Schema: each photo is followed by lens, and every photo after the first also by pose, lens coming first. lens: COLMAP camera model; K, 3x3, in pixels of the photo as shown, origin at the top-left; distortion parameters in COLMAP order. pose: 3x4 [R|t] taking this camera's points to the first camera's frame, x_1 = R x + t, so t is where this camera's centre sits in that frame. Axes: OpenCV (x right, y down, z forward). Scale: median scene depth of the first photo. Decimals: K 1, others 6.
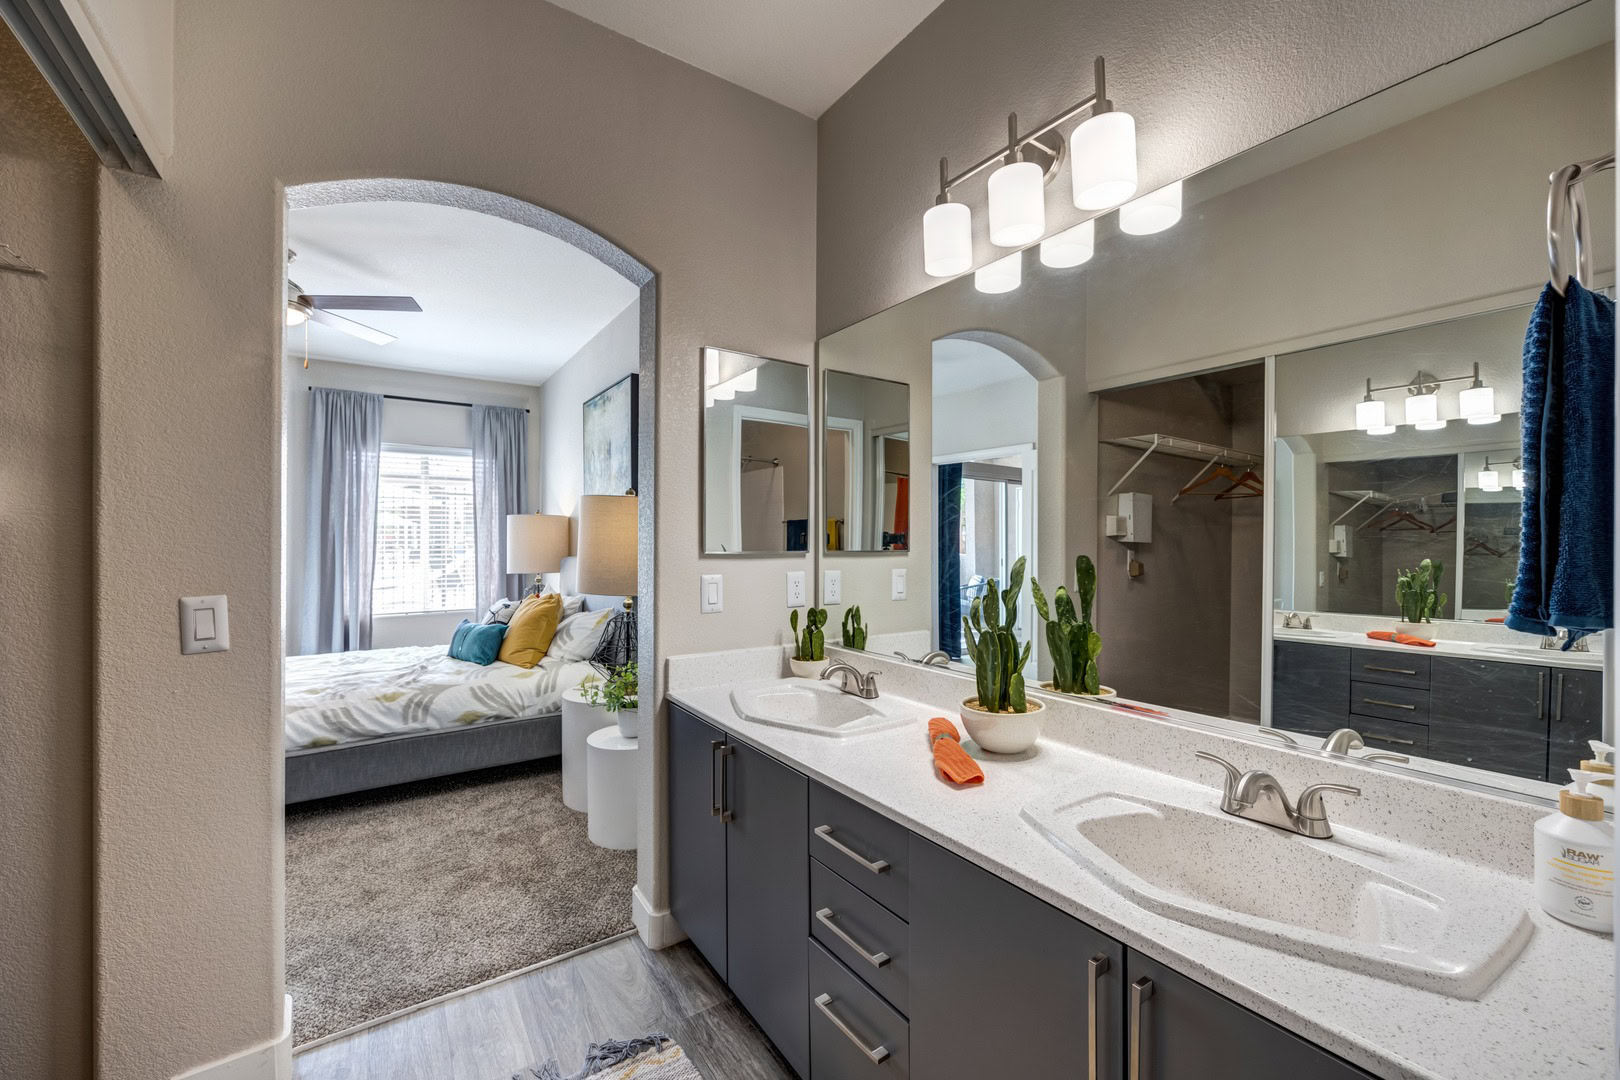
lens RADIAL K [[664.6, 0, 806.1], [0, 664.6, 540.6], [0, 0, 1]] dist [-0.000611, -0.000068]
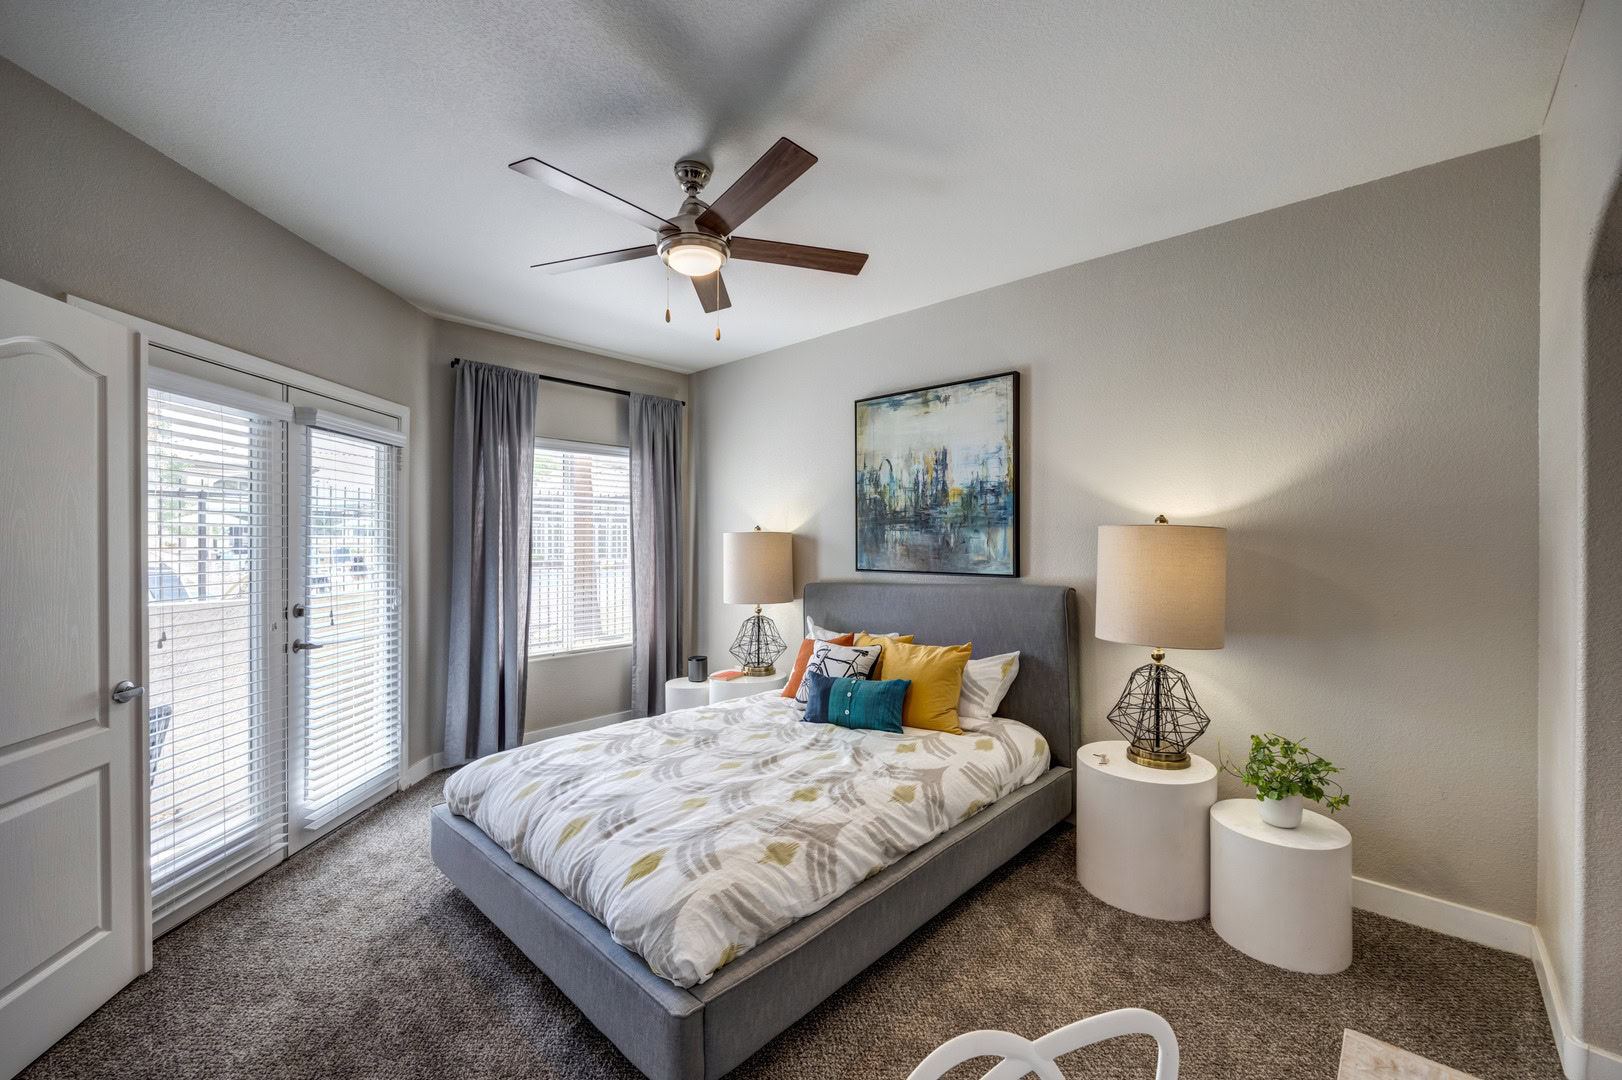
lens RADIAL K [[665.4, 0, 812.5], [0, 665.4, 540.5], [0, 0, 1]] dist [-0.000611, -0.000068]
pose [[0.971751, -0.000011, 0.236007, -0.509821], [-0.000185, 1.000000, 0.000807, -0.027219], [-0.236007, -0.000828, 0.971751, 0.172141]]
